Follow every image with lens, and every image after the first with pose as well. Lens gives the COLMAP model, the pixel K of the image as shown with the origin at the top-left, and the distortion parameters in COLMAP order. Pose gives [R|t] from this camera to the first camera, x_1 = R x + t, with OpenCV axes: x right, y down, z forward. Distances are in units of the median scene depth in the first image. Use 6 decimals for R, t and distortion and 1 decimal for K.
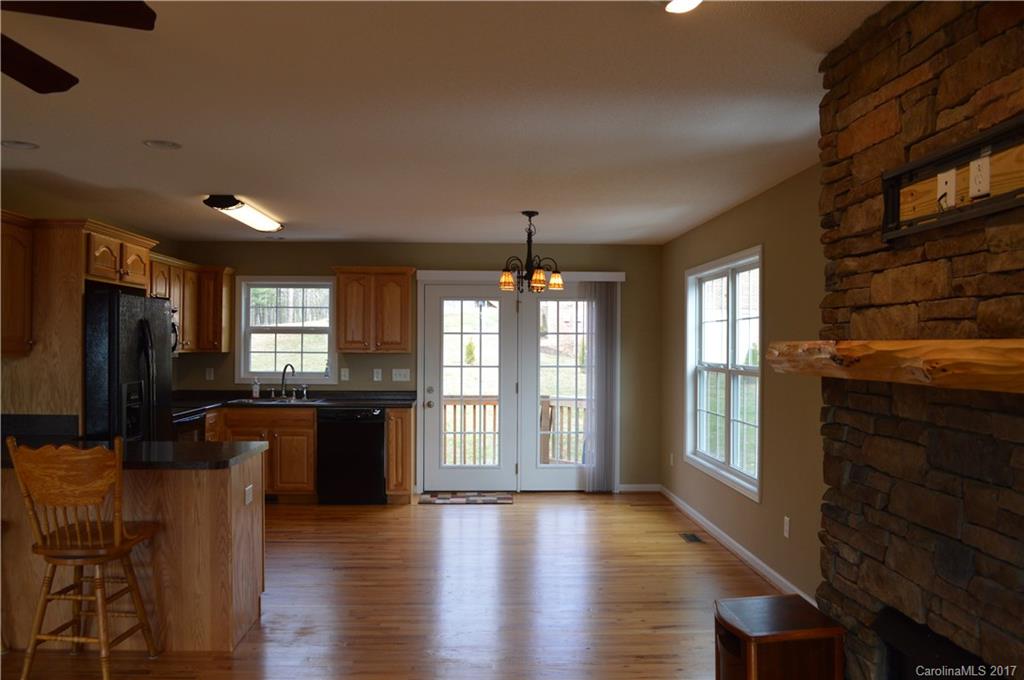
lens RADIAL K [[815.3, 0, 504.8], [0, 815.3, 347.5], [0, 0, 1]] dist [-0.085059, 0.019360]
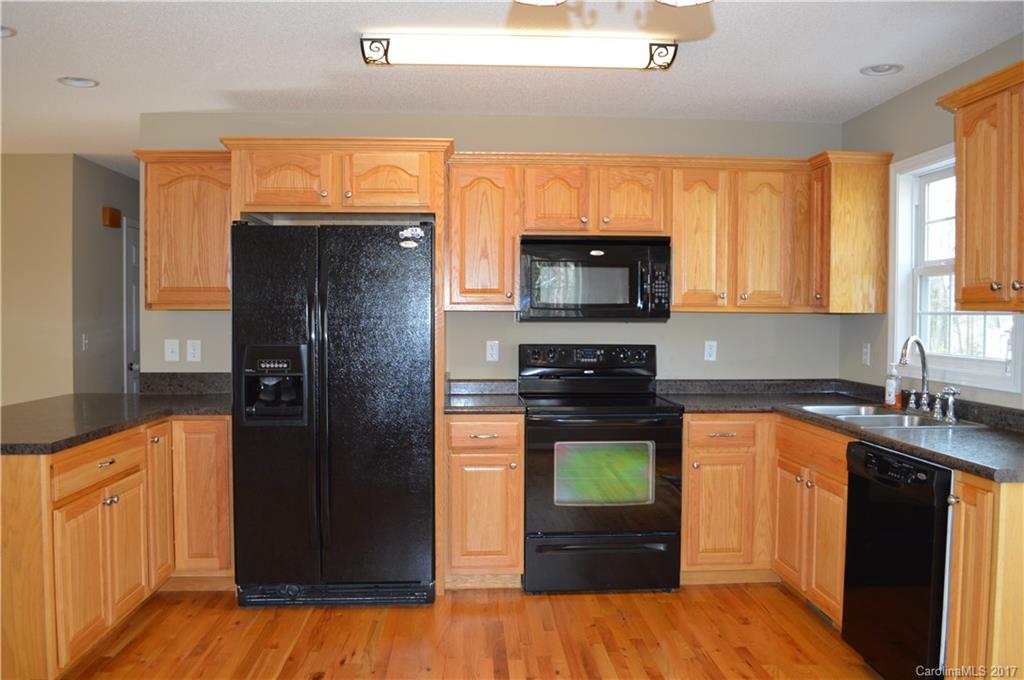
lens RADIAL K [[815.3, 0, 509.9], [0, 815.3, 339.2], [0, 0, 1]] dist [-0.085059, 0.019360]
pose [[0.025093, 0.023146, -0.999417, 0.184099], [-0.007525, 0.999708, 0.022963, 0.013424], [0.999657, 0.006945, 0.025260, 0.804920]]
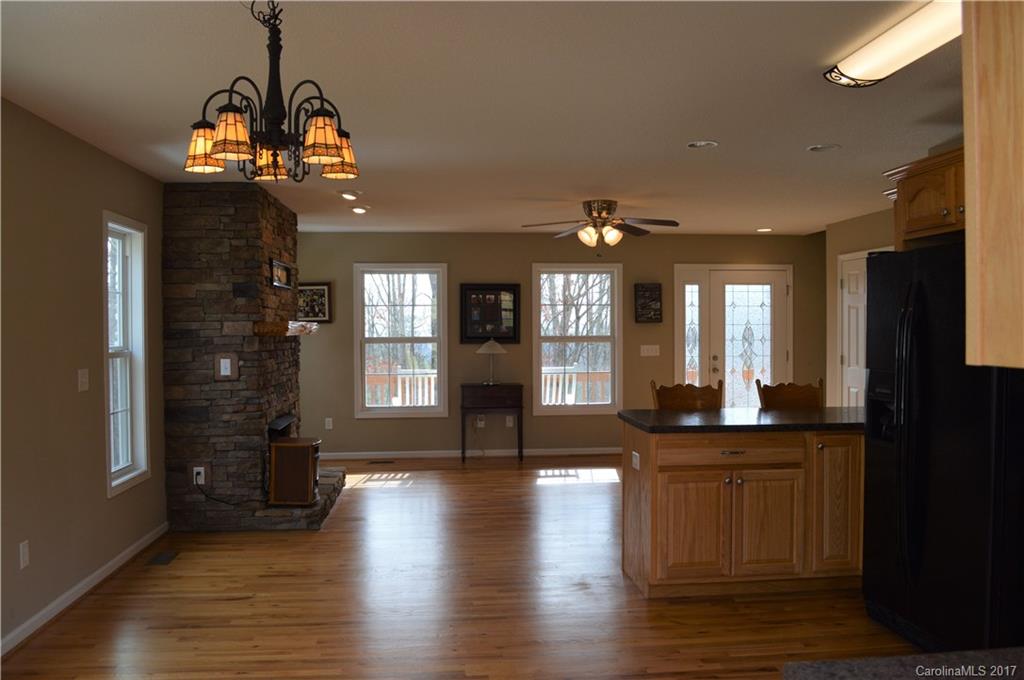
lens RADIAL K [[815.3, 0, 517.6], [0, 815.3, 341.7], [0, 0, 1]] dist [-0.085059, 0.019360]
pose [[-0.997366, 0.000614, -0.072537, -0.049584], [-0.000957, 0.999766, 0.021614, 0.000541], [0.072533, 0.021627, -0.997132, 1.155564]]
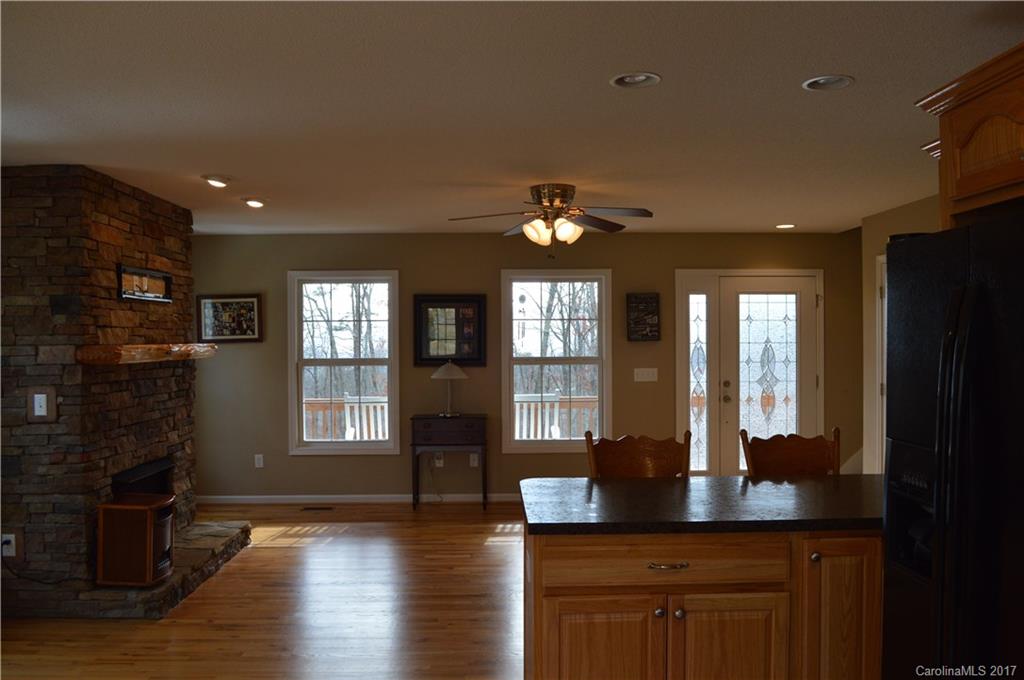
lens RADIAL K [[815.3, 0, 515.3], [0, 815.3, 344.9], [0, 0, 1]] dist [-0.085059, 0.019360]
pose [[-0.999991, 0.000158, -0.004192, -0.173671], [0.000105, 0.999920, 0.012635, -0.009652], [0.004194, 0.012635, -0.999911, 0.950067]]
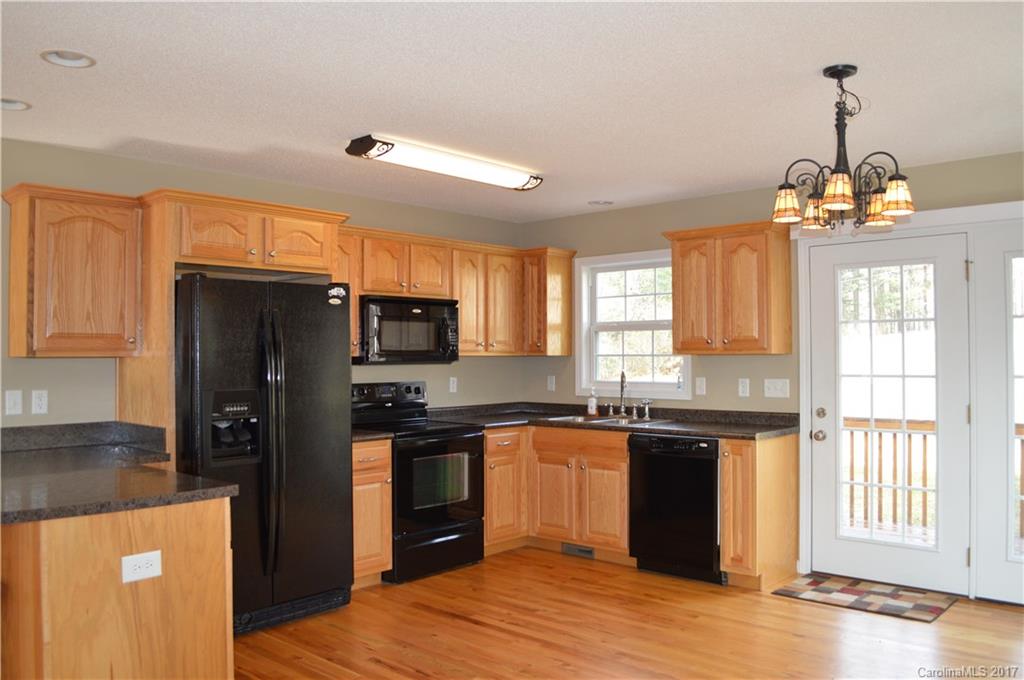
lens RADIAL K [[815.3, 0, 507.1], [0, 815.3, 336.1], [0, 0, 1]] dist [-0.085059, 0.019360]
pose [[0.715415, -0.025783, -0.698224, 0.186386], [0.006355, 0.999518, -0.030397, 0.011329], [0.698671, 0.017310, 0.715234, 0.416426]]
